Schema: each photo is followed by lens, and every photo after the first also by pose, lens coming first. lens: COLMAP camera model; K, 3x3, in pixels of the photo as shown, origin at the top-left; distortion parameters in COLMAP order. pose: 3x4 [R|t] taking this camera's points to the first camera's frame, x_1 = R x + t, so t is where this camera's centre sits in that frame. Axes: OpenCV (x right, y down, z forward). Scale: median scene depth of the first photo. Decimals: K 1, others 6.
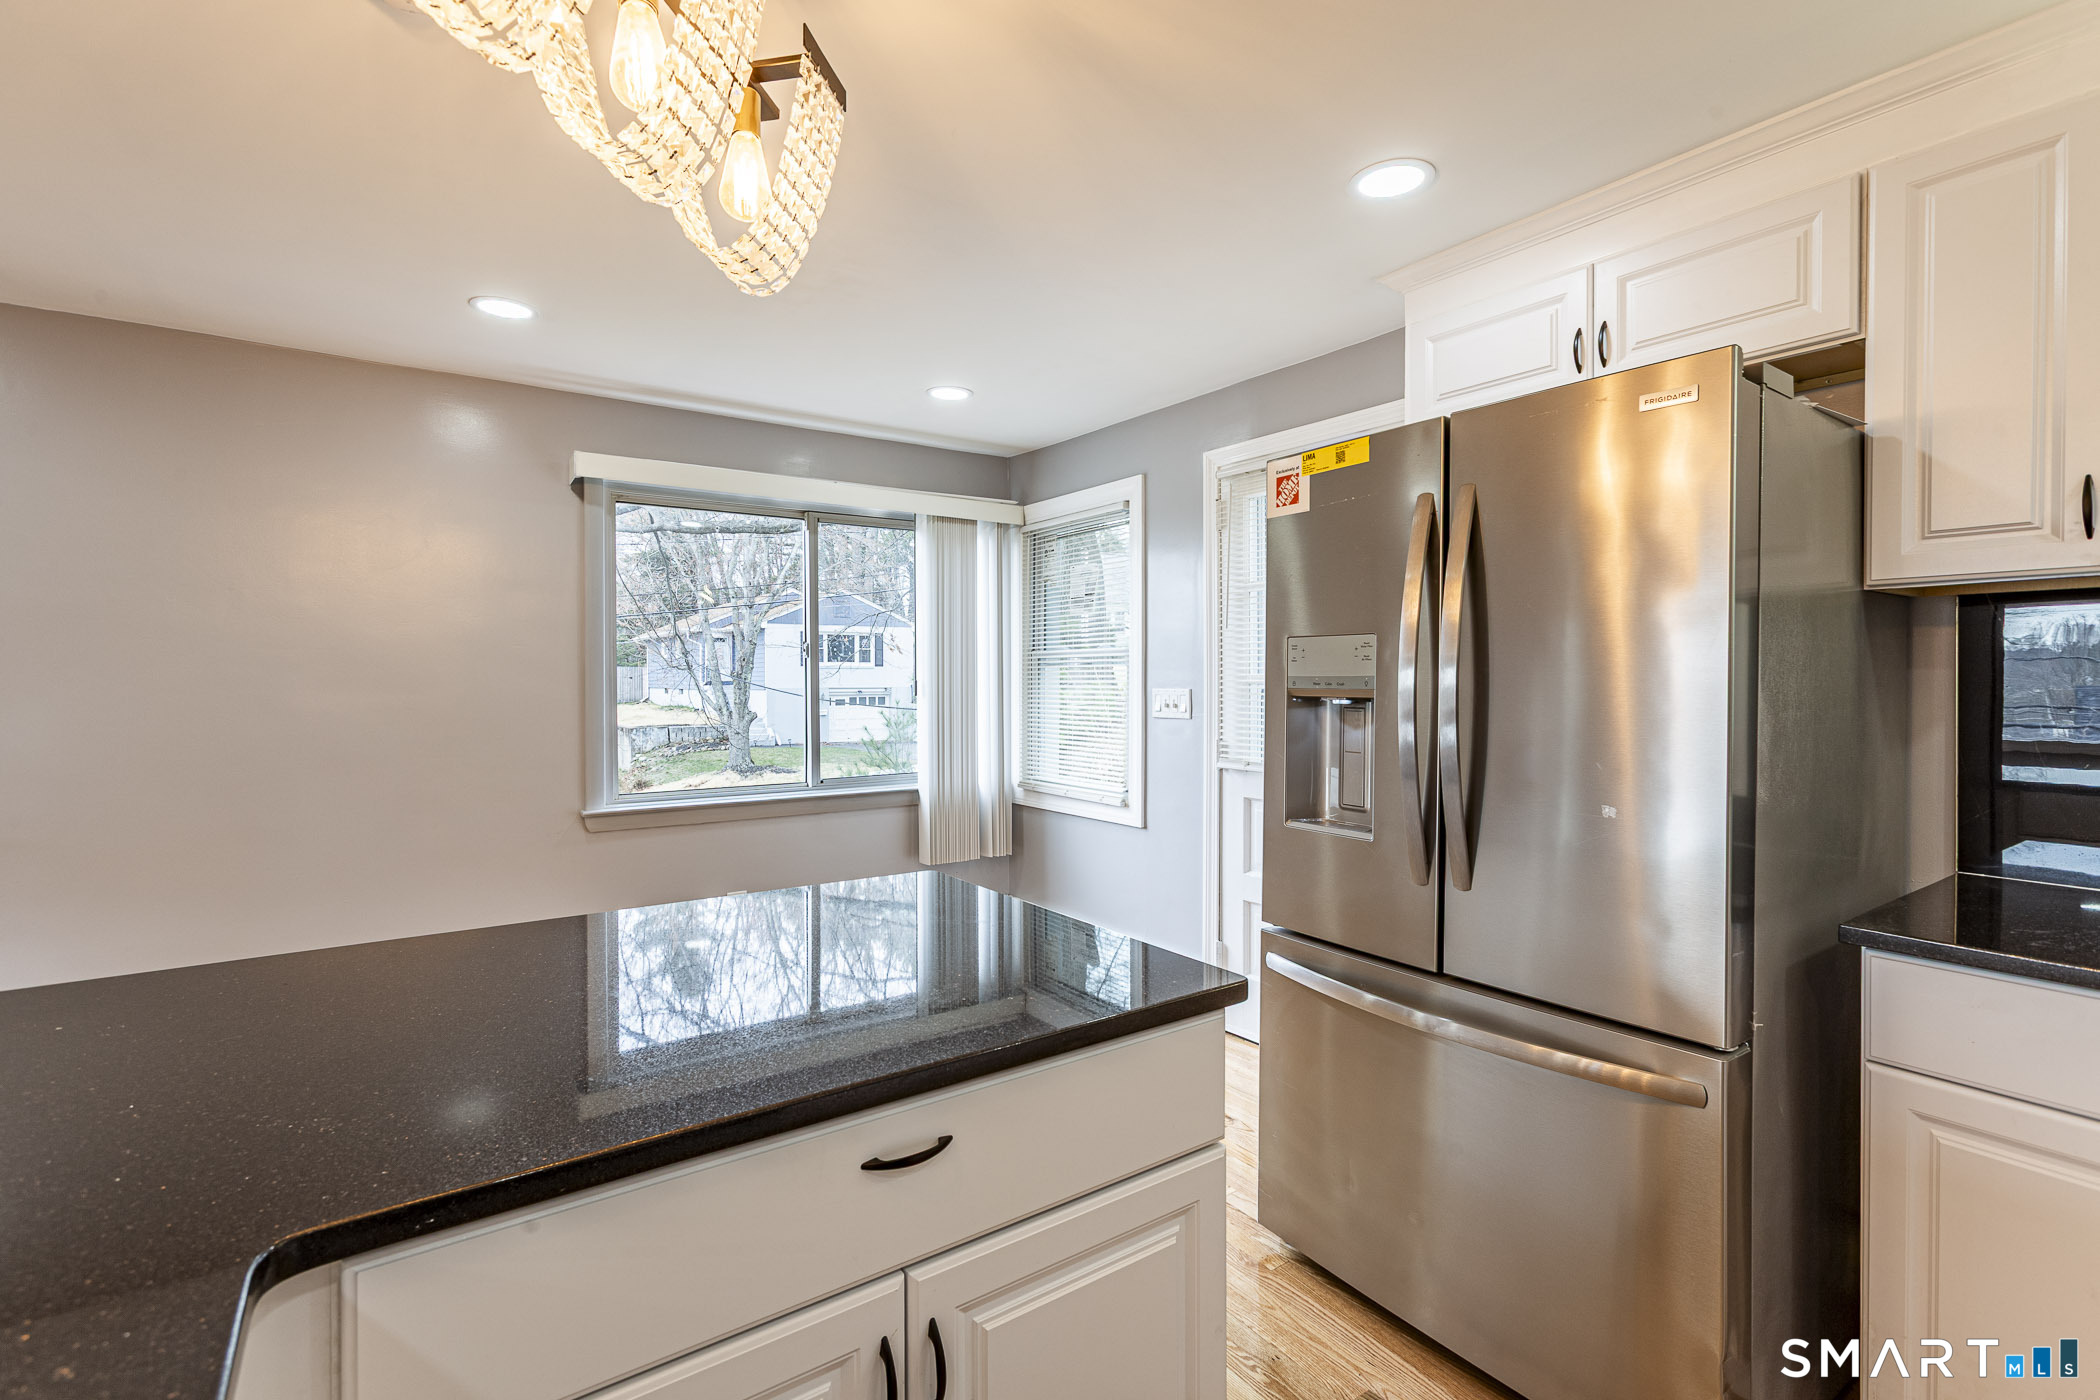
lens RADIAL K [[954.9, 0, 1020.8], [0, 954.9, 682.5], [0, 0, 1]] dist [-0.008028, 0.005049]
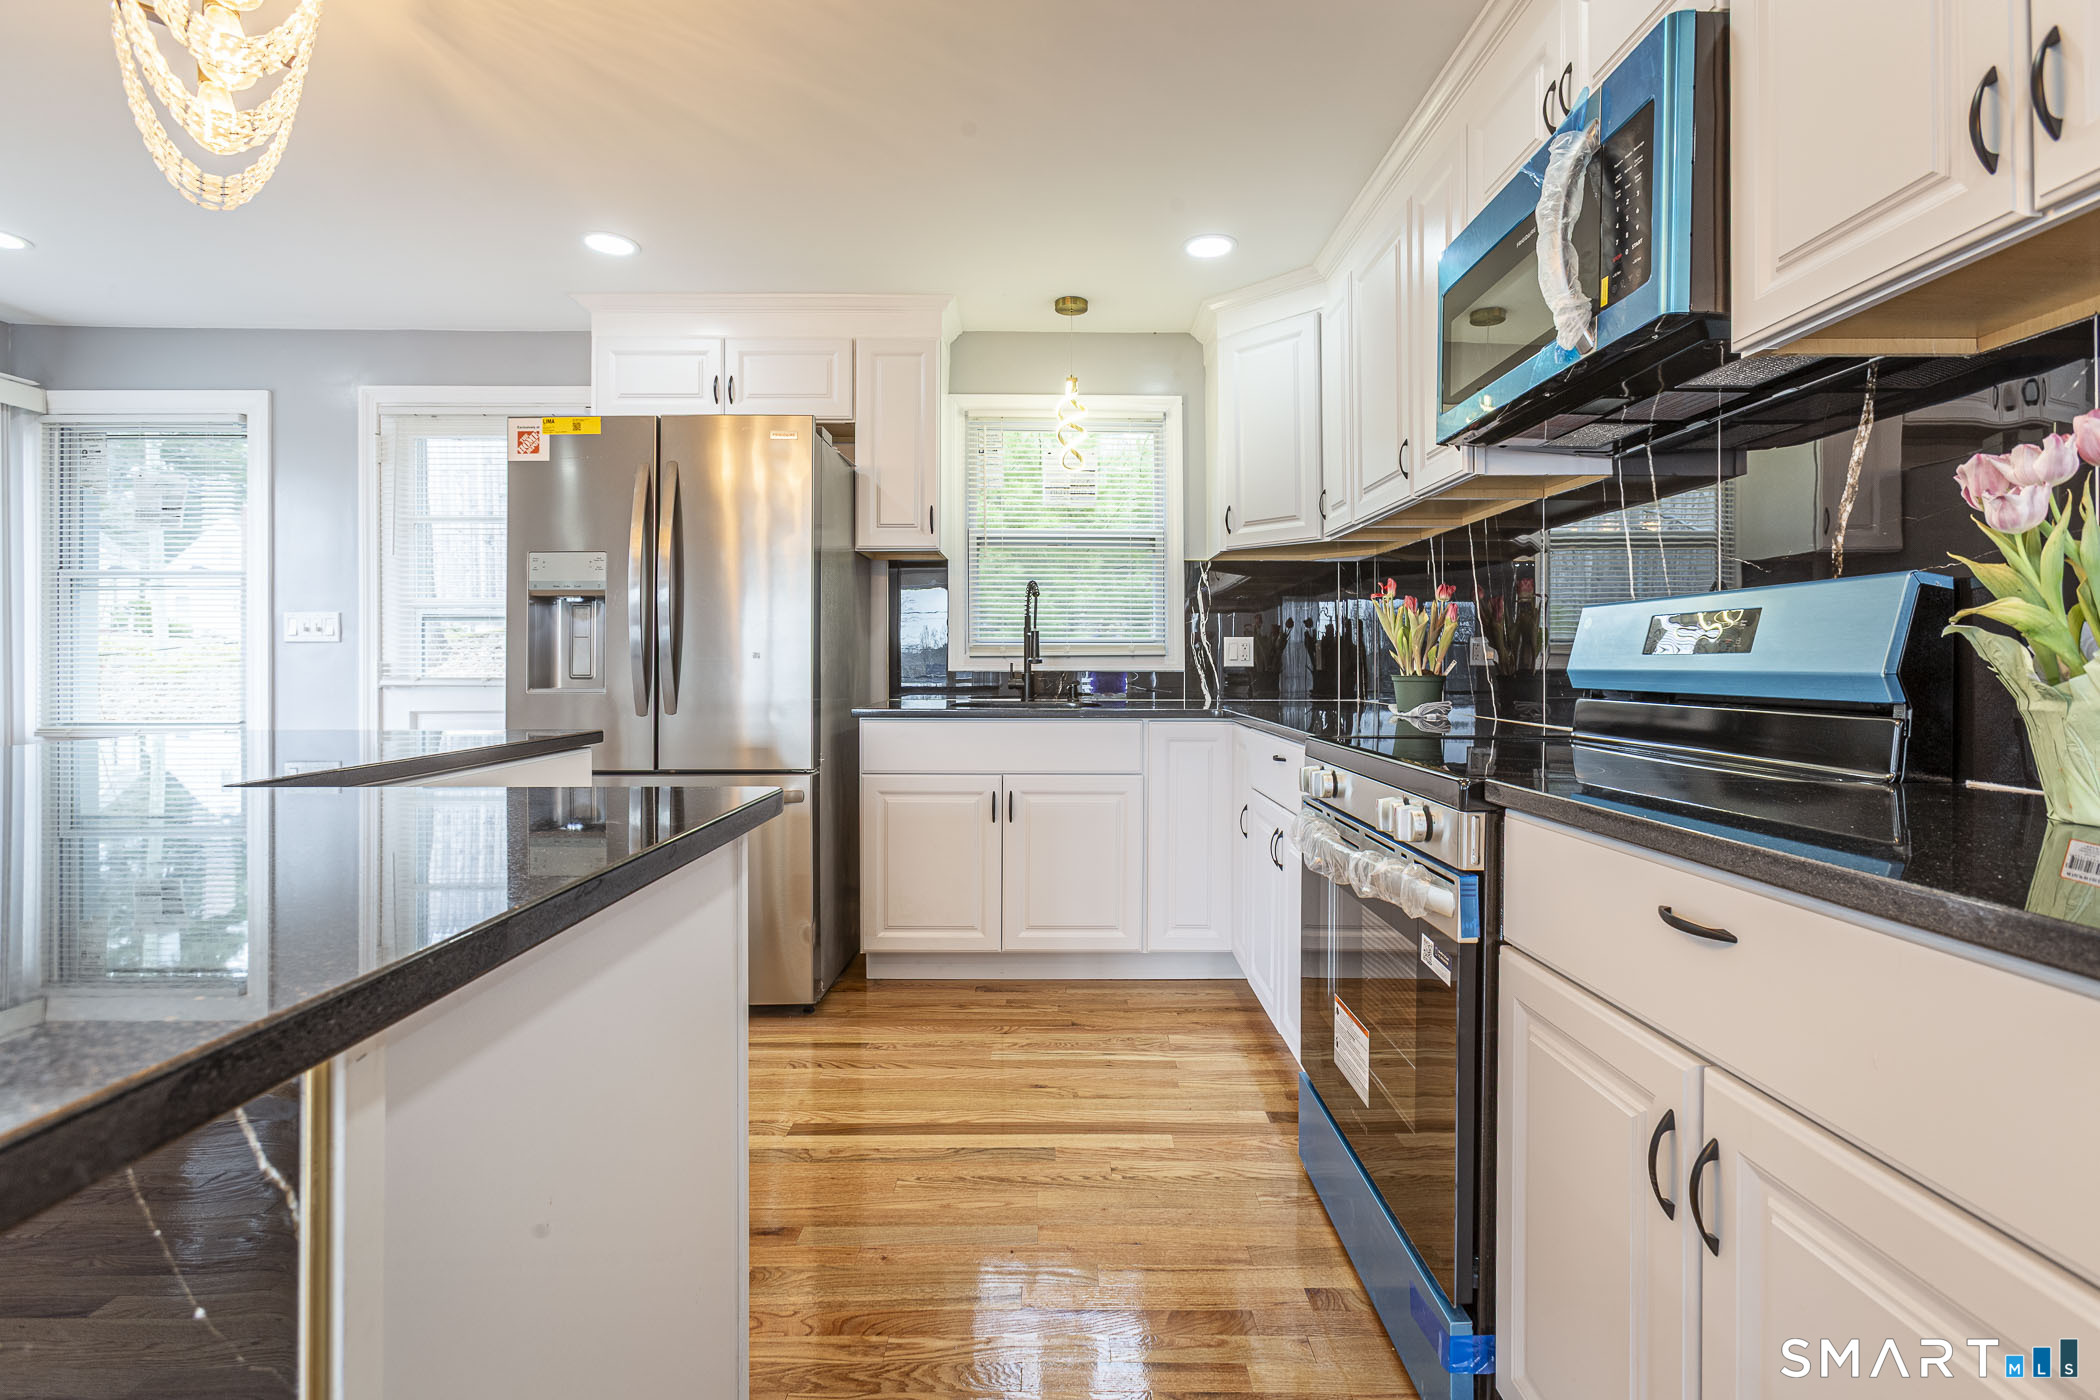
lens RADIAL K [[954.9, 0, 1073.1], [0, 954.9, 660.7], [0, 0, 1]] dist [-0.008028, 0.005049]
pose [[0.547251, 0.000968, 0.836968, -0.435935], [0.005264, 0.999976, -0.004599, 0.119094], [-0.836952, 0.006922, 0.547233, -0.381140]]
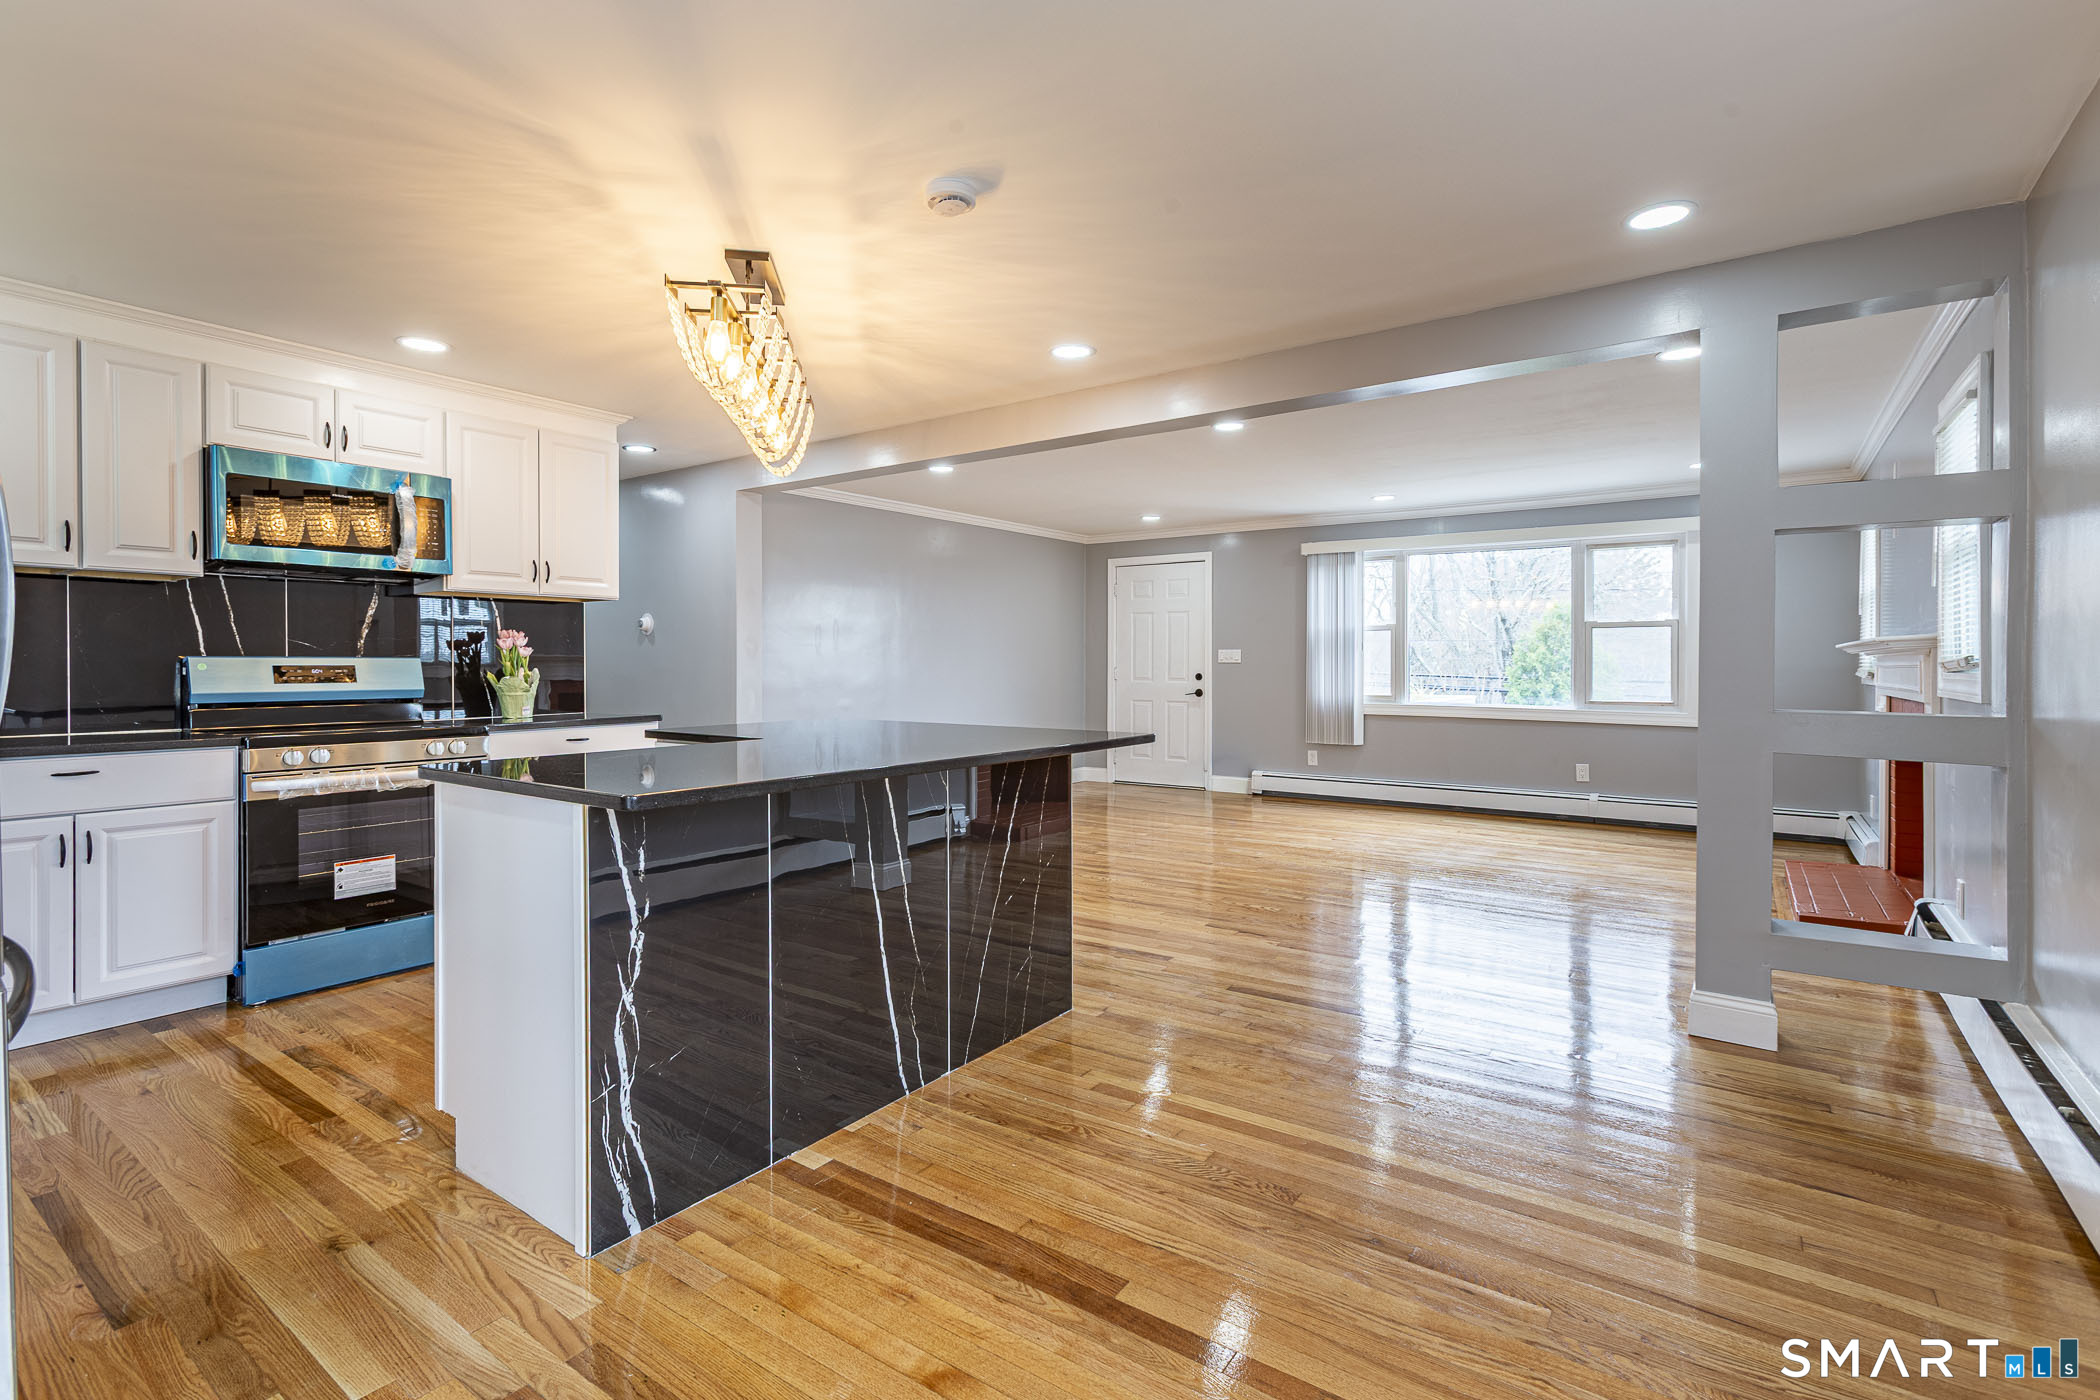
lens RADIAL K [[954.9, 0, 1097.4], [0, 954.9, 662.1], [0, 0, 1]] dist [-0.008028, 0.005049]
pose [[-0.932579, 0.001129, -0.360964, -0.195454], [-0.000262, 0.999993, 0.003805, 0.067118], [0.360966, 0.003643, -0.932572, 1.900865]]
